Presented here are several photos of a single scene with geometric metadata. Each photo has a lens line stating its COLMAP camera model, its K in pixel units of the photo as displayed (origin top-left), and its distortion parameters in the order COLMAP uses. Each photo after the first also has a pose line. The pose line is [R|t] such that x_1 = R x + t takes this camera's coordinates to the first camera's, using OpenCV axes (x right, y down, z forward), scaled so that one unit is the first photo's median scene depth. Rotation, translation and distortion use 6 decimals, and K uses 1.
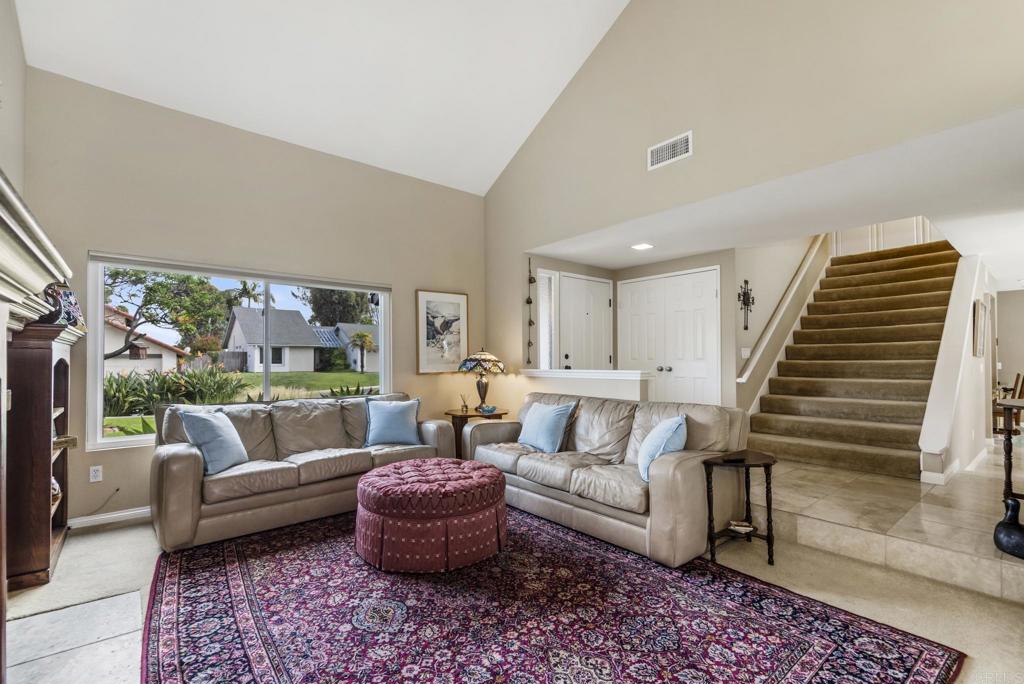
lens RADIAL K [[457.7, 0, 516.6], [0, 457.7, 350.7], [0, 0, 1]] dist [0.004488, -0.001150]
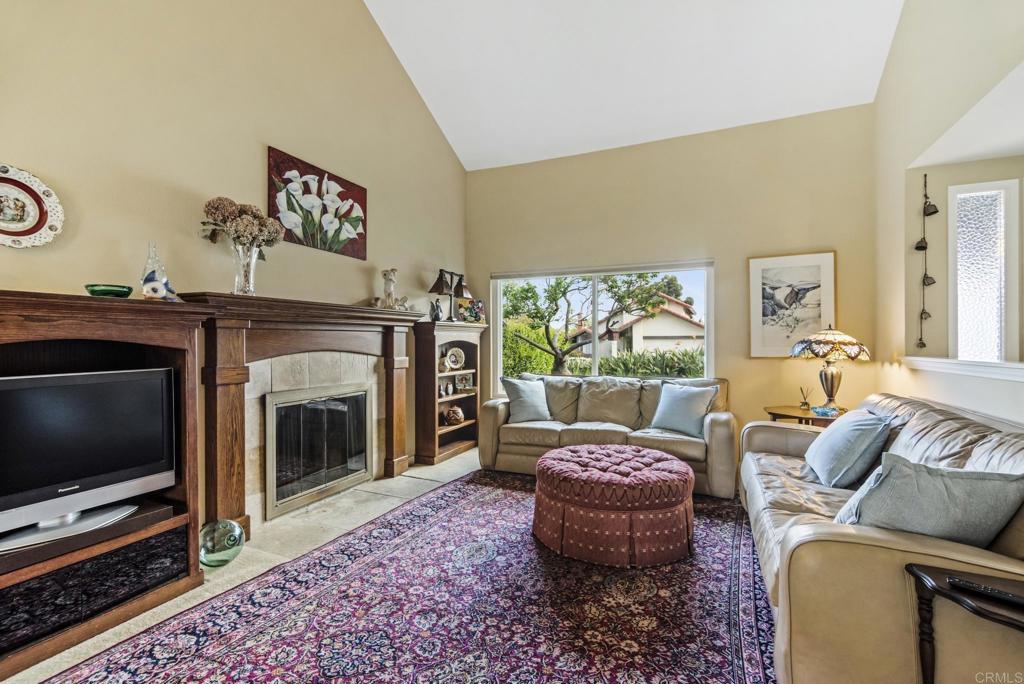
lens RADIAL K [[457.7, 0, 518.7], [0, 457.7, 341.8], [0, 0, 1]] dist [0.004488, -0.001150]
pose [[0.438525, 0.002854, -0.898714, 0.548779], [0.019102, 0.999739, 0.012495, 0.003852], [0.898516, -0.022647, 0.438356, 0.385713]]
